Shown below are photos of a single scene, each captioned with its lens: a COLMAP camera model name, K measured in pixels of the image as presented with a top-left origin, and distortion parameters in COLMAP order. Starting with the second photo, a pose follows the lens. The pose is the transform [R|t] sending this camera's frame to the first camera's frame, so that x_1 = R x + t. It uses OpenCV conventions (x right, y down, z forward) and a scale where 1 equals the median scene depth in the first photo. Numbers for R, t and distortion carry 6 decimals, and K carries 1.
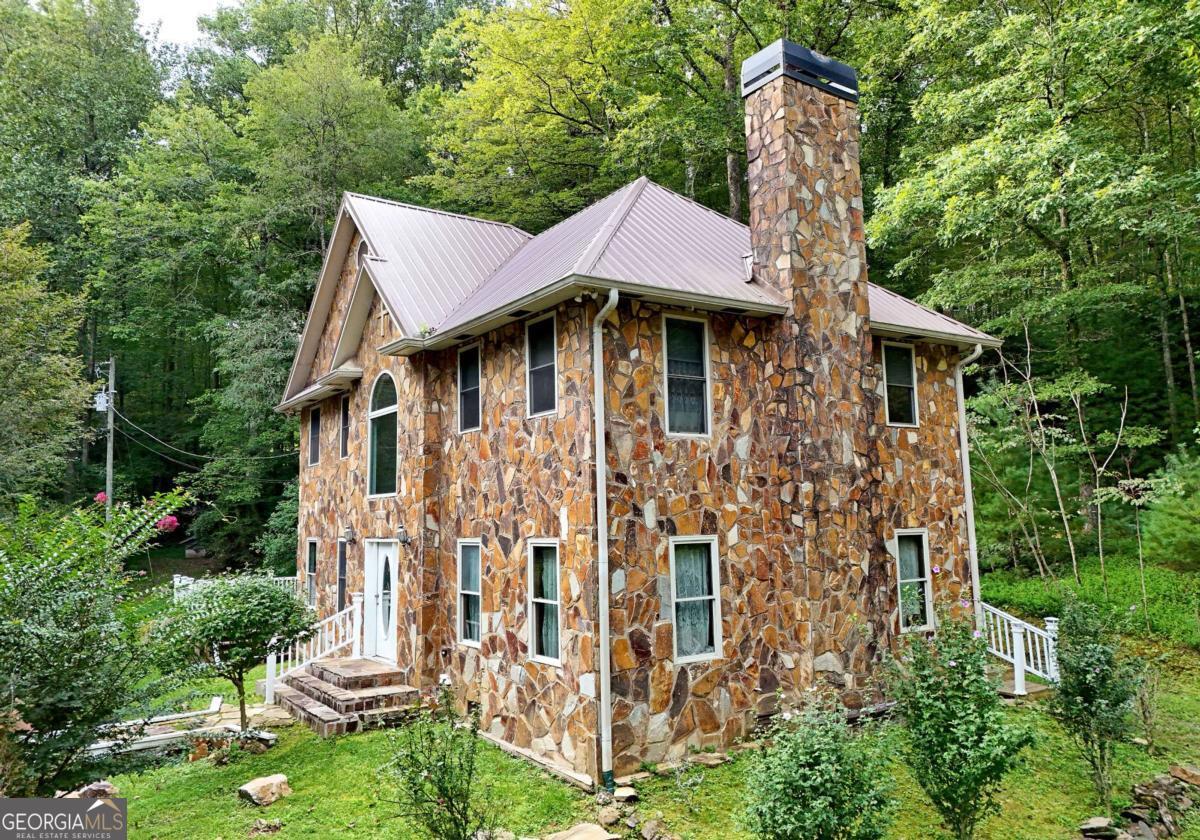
lens RADIAL K [[845.0, 0, 601.9], [0, 845.0, 443.2], [0, 0, 1]] dist [0.047949, -0.054193]
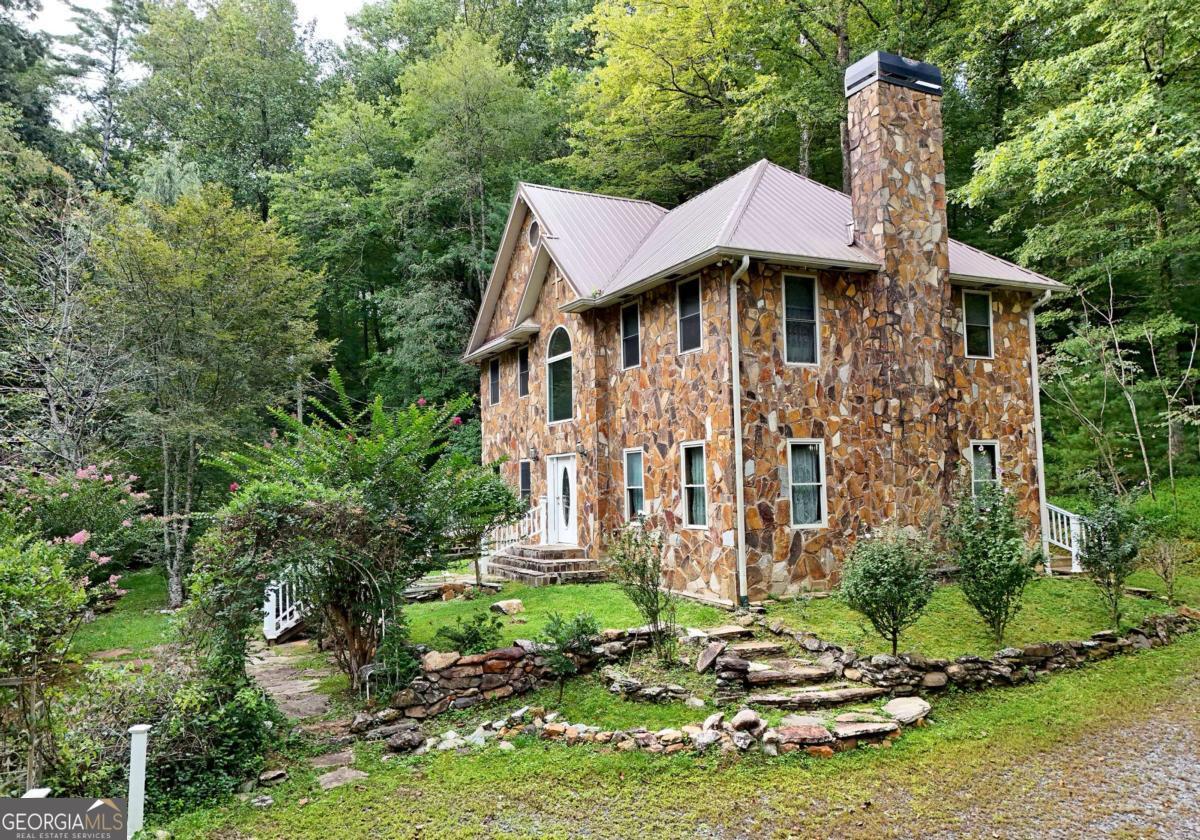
lens RADIAL K [[845.0, 0, 601.9], [0, 845.0, 443.2], [0, 0, 1]] dist [0.047949, -0.054193]
pose [[0.991460, -0.005536, -0.130295, -0.032510], [0.010959, 0.999101, 0.040940, 0.050690], [0.129951, -0.042019, 0.990630, -0.328288]]
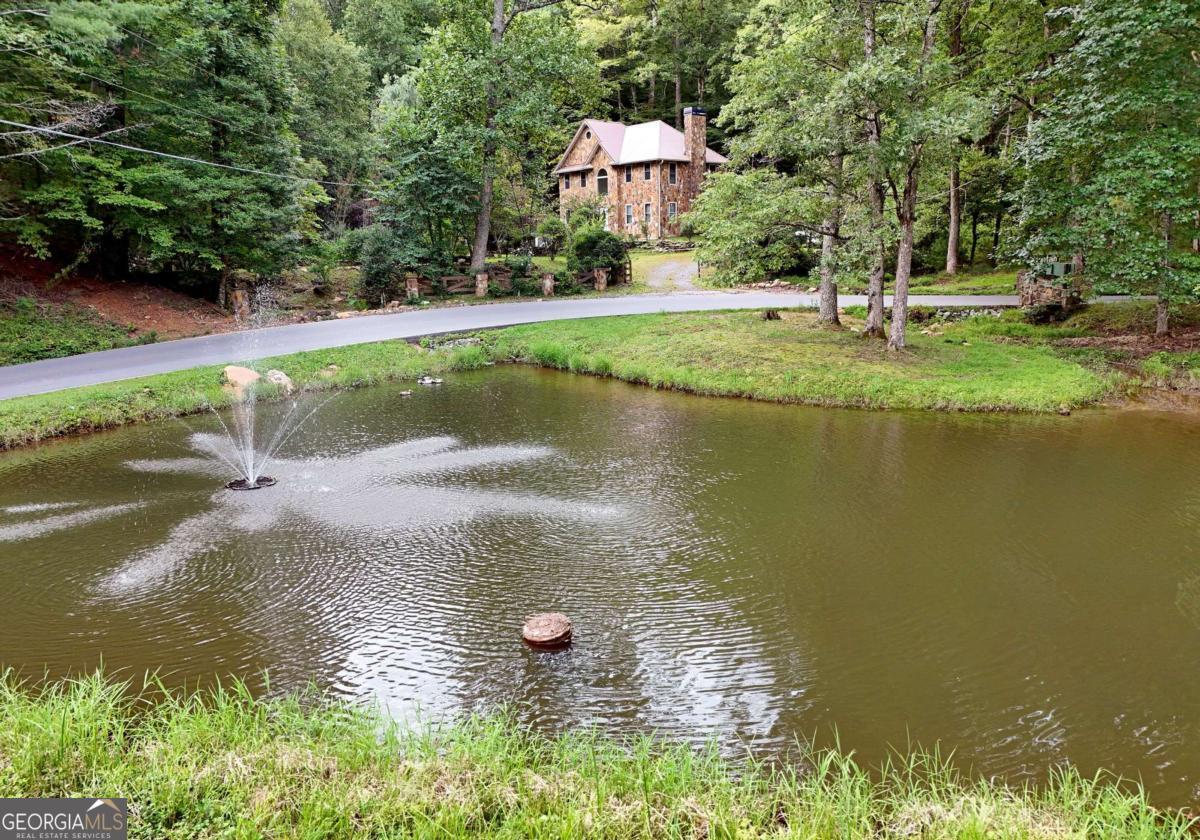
lens RADIAL K [[845.0, 0, 601.9], [0, 845.0, 443.2], [0, 0, 1]] dist [0.047949, -0.054193]
pose [[0.995256, -0.014859, 0.096146, -0.870596], [-0.014156, 0.955632, 0.294221, -0.016374], [-0.096252, -0.294187, 0.950889, -4.520375]]
